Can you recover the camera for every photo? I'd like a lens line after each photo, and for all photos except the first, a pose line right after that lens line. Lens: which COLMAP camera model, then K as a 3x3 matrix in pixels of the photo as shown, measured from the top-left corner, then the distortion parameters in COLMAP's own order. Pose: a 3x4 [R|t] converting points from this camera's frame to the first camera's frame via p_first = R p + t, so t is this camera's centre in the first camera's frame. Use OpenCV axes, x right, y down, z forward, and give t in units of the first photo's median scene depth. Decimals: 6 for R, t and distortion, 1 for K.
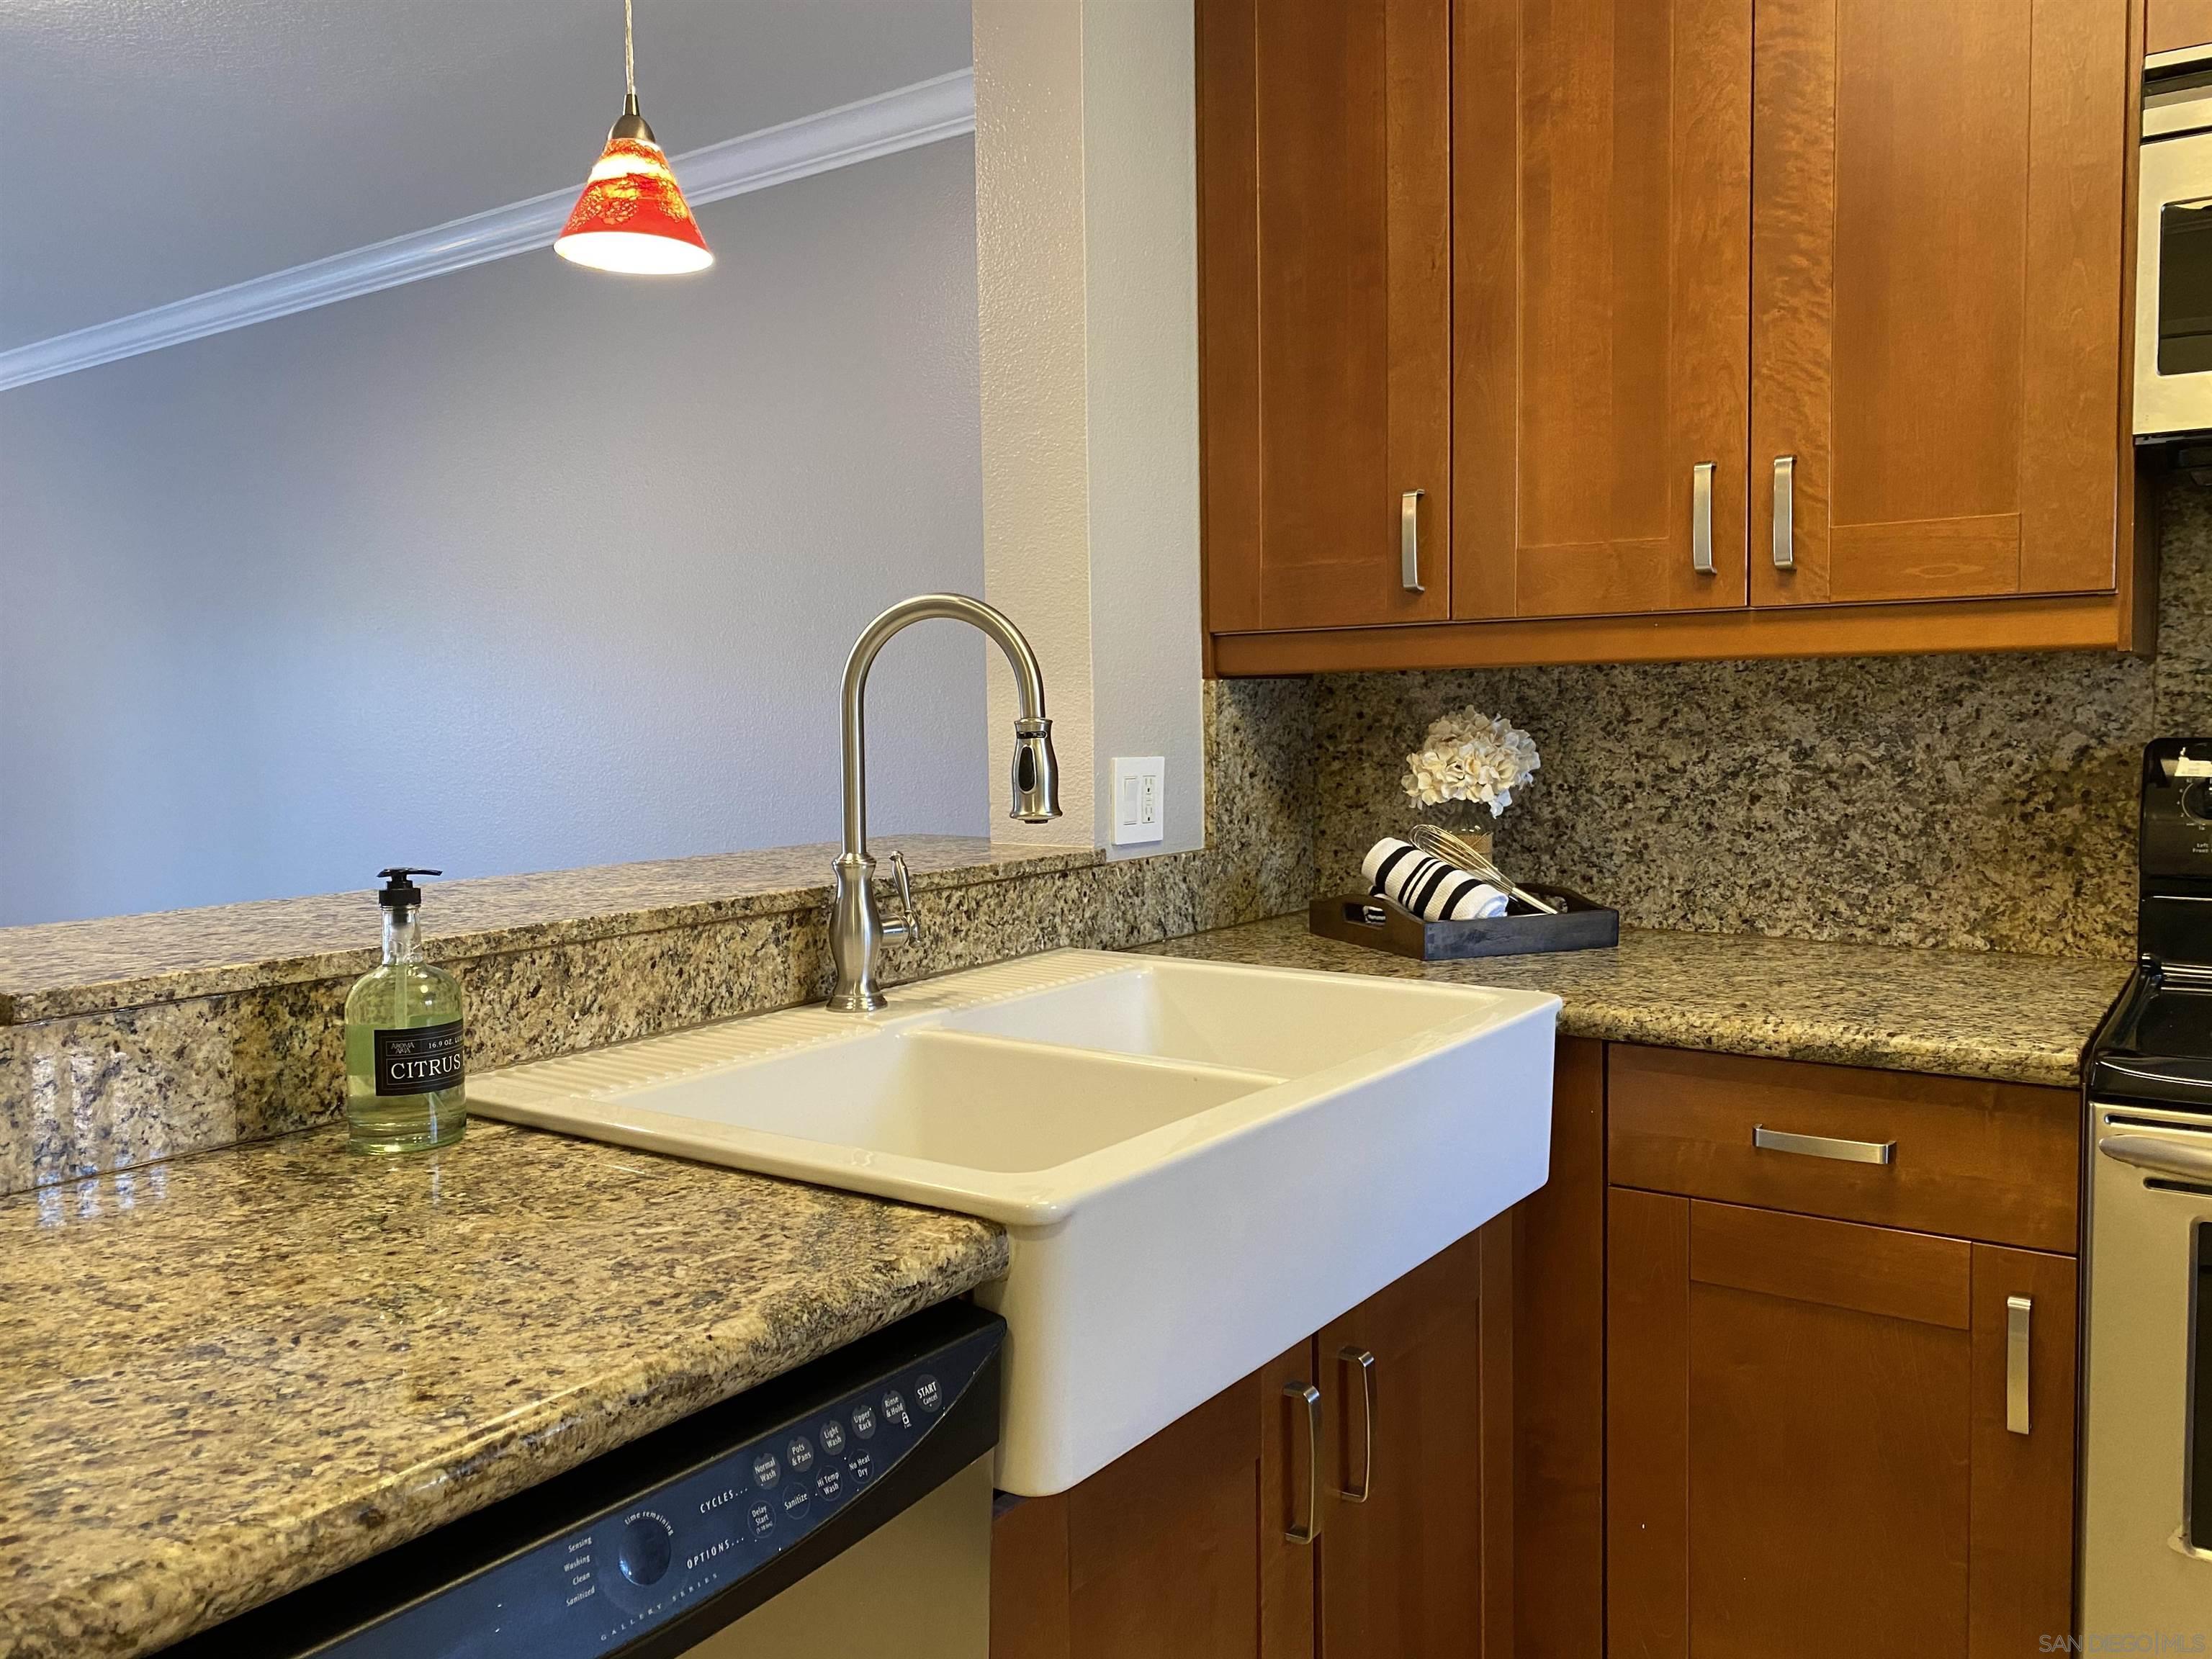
lens RADIAL K [[1662.8, 0, 1097.4], [0, 1662.8, 833.5], [0, 0, 1]] dist [0.007960, 0.005679]
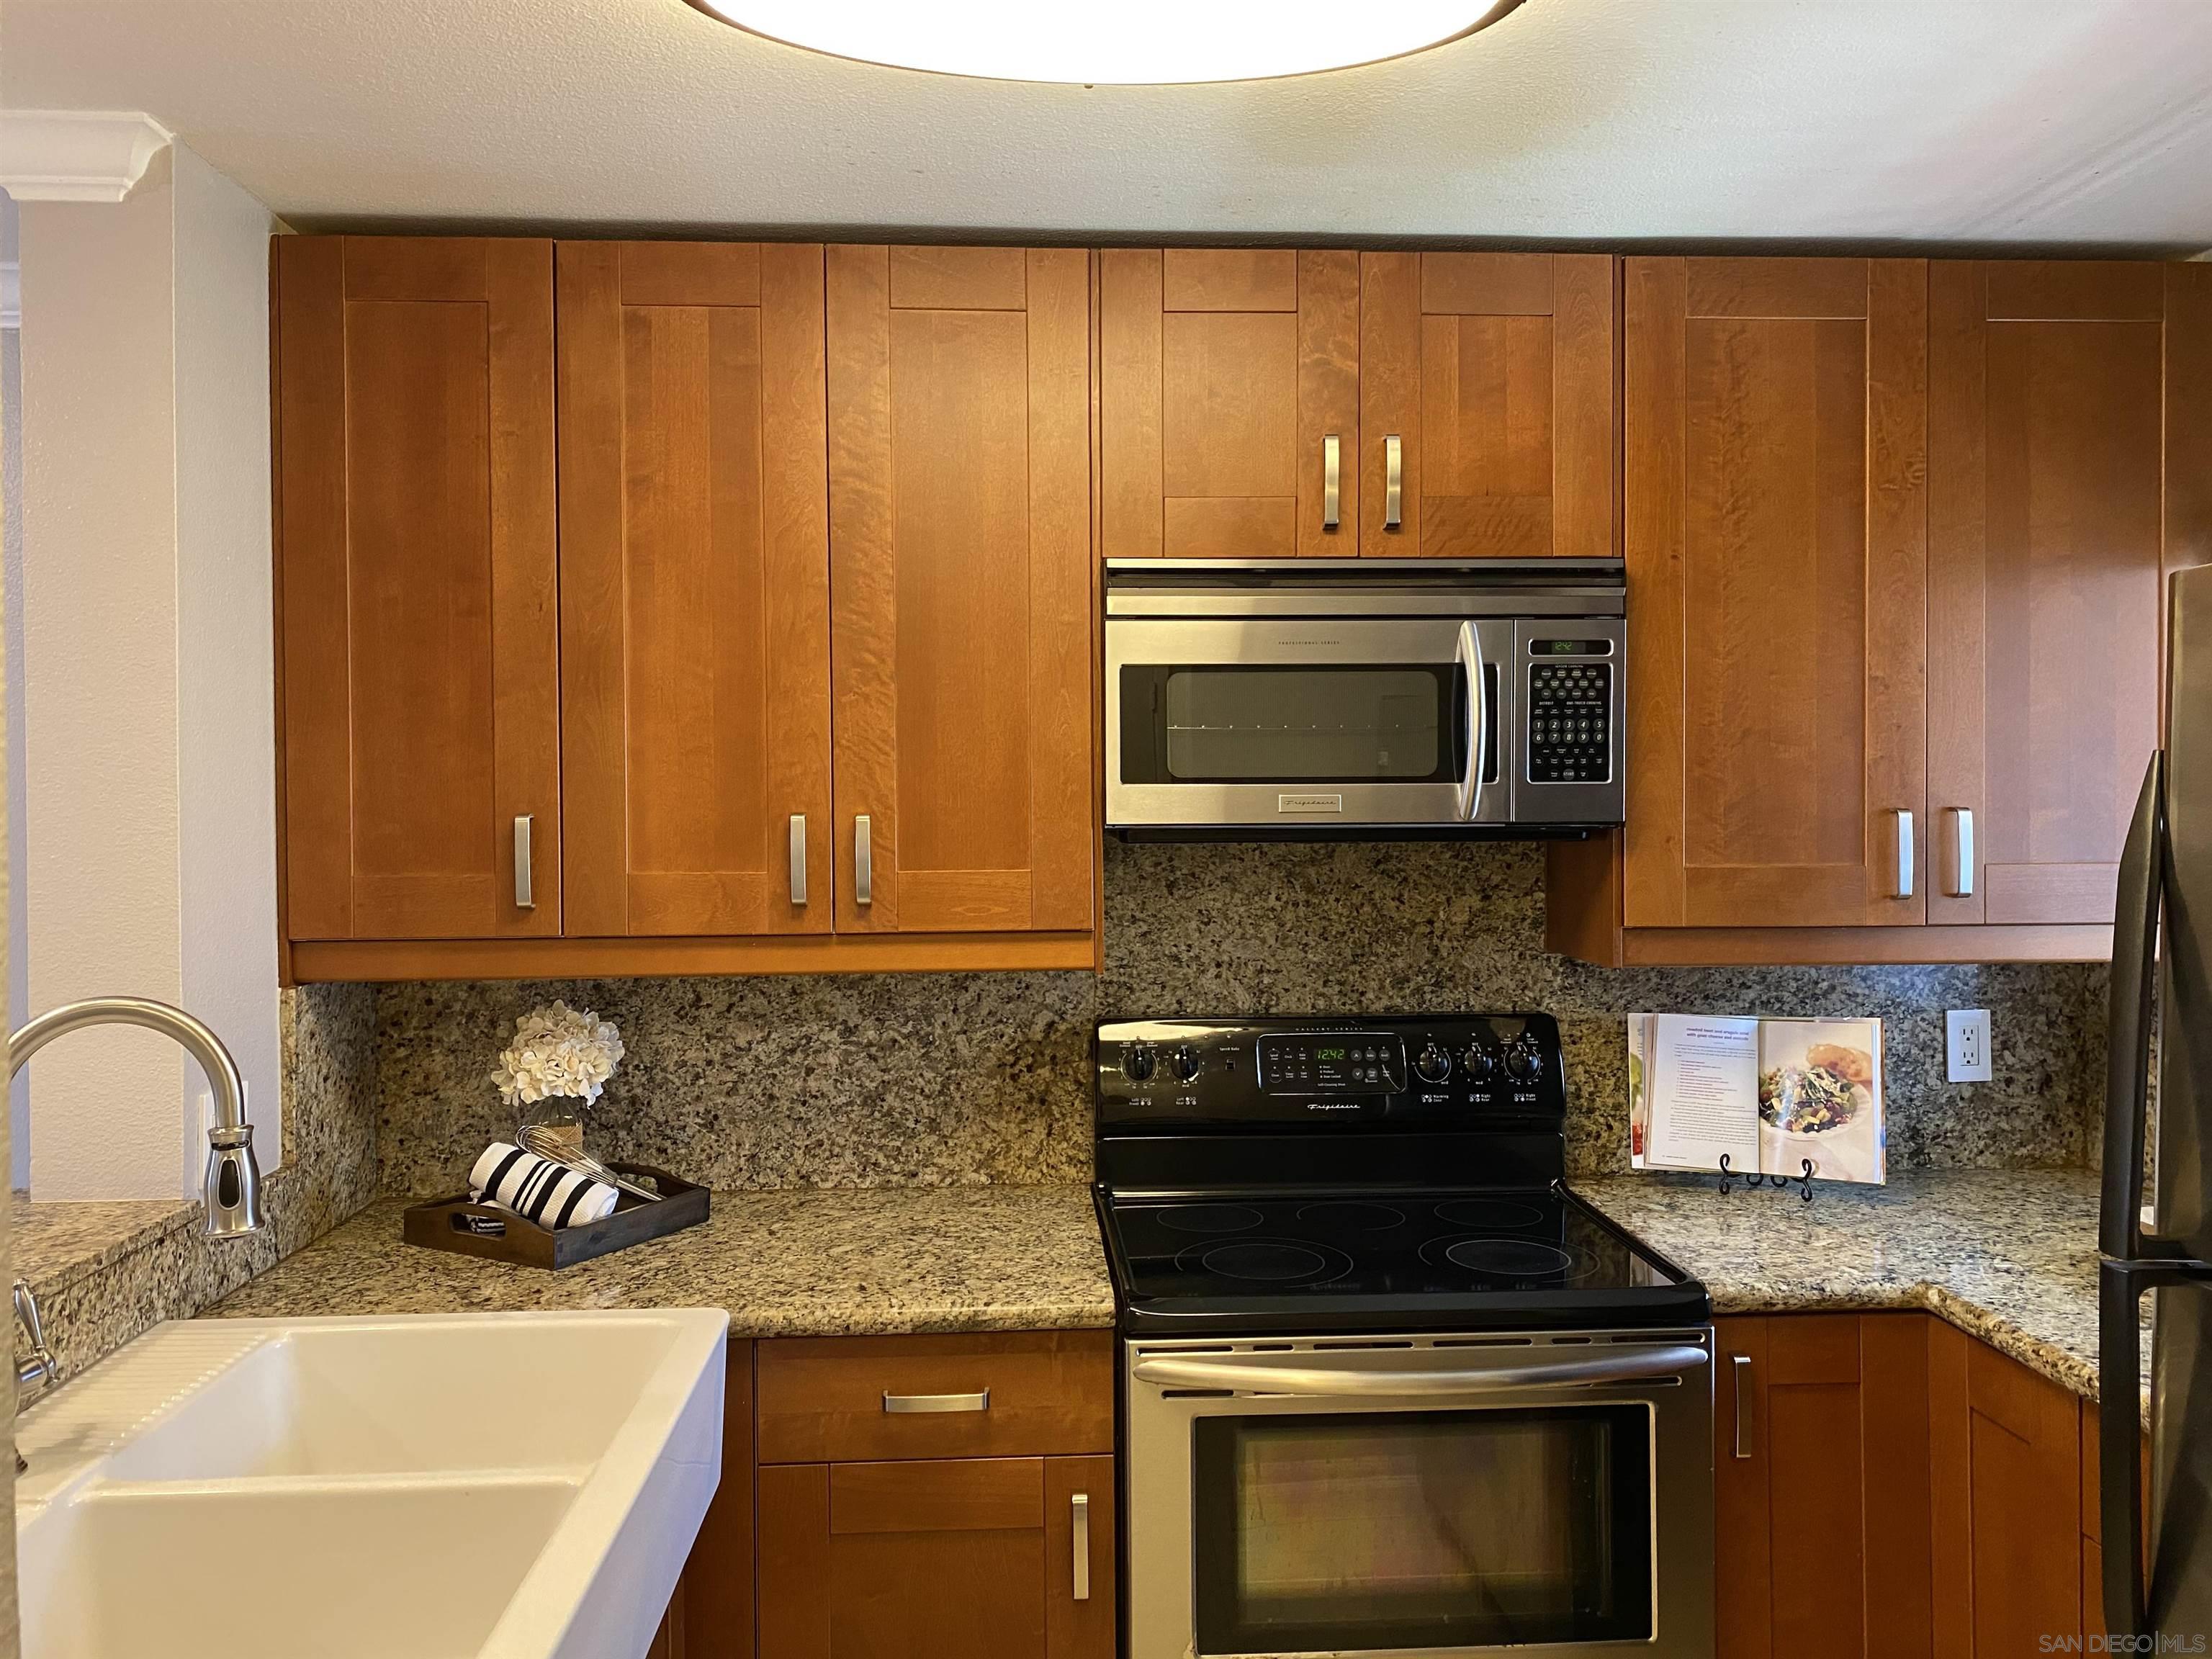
lens RADIAL K [[1669.4, 0, 1100.9], [0, 1669.4, 816.6], [0, 0, 1]] dist [-0.005243, 0.028780]
pose [[0.781520, 0.005956, 0.623852, -0.186600], [0.042881, 0.997077, -0.063238, -0.124037], [-0.622405, 0.076173, 0.778980, -0.049293]]
